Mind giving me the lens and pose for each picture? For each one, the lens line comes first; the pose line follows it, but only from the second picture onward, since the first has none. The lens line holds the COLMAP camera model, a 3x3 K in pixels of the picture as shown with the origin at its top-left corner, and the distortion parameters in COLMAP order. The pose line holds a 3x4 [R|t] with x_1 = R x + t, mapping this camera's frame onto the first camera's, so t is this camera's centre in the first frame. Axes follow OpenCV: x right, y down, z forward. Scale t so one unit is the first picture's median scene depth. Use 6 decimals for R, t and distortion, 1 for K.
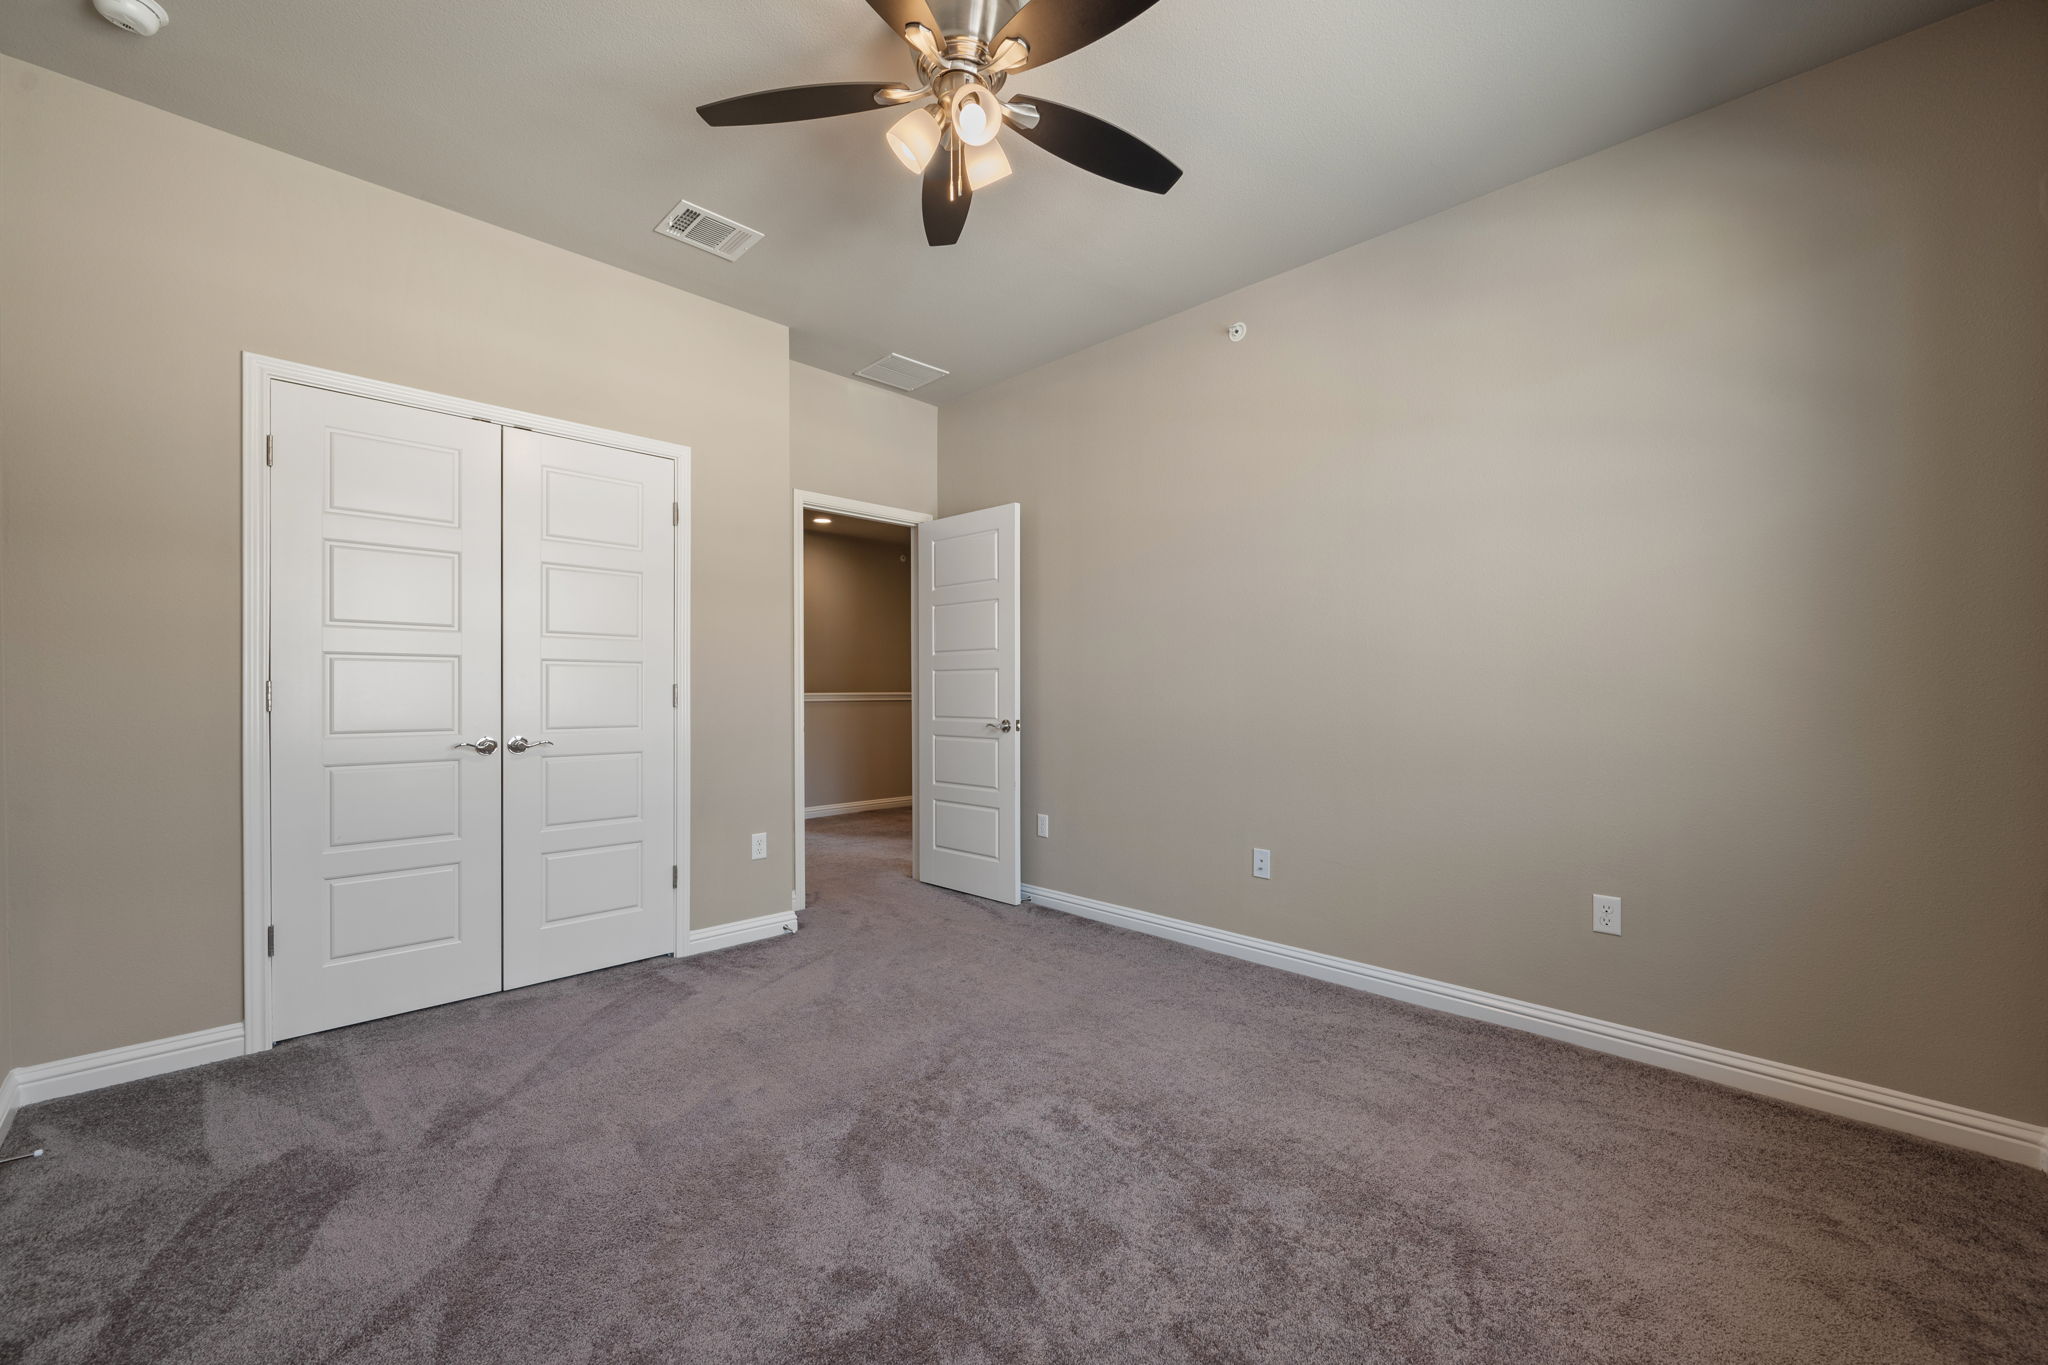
lens RADIAL K [[795.4, 0, 1026.3], [0, 795.4, 682.6], [0, 0, 1]] dist [-0.000883, 0.000235]
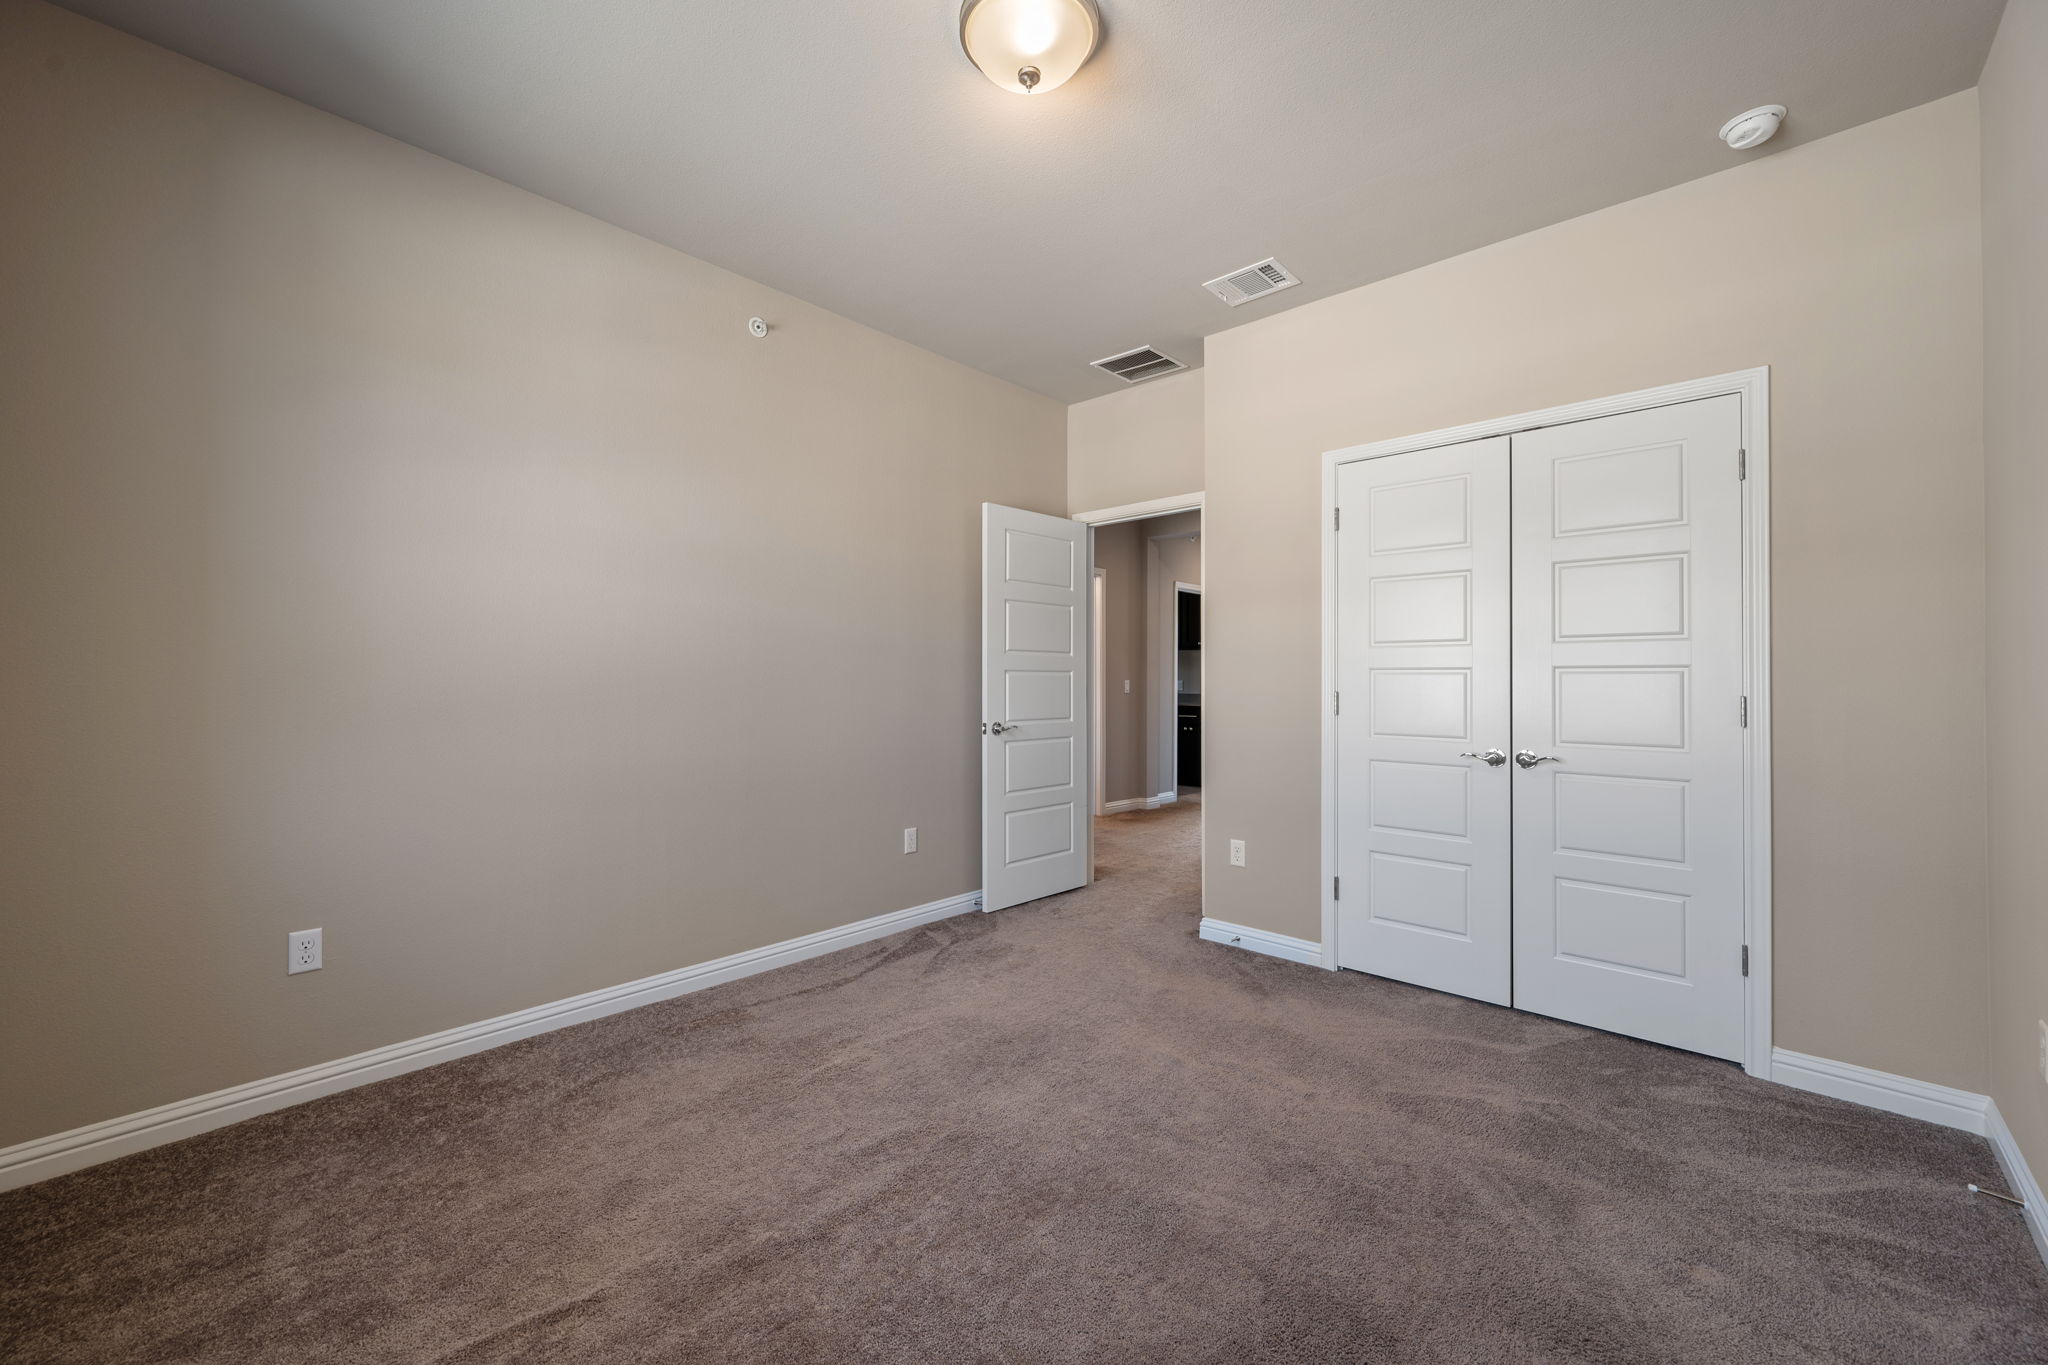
lens RADIAL K [[846.7, 0, 1024.0], [0, 846.7, 682.5], [0, 0, 1]] dist [0.000525, 0.000163]
pose [[0.022327, -0.014483, -0.999646, 0.366063], [-0.004991, 0.999881, -0.014598, 0.004528], [0.999738, 0.005315, 0.022252, 0.361747]]
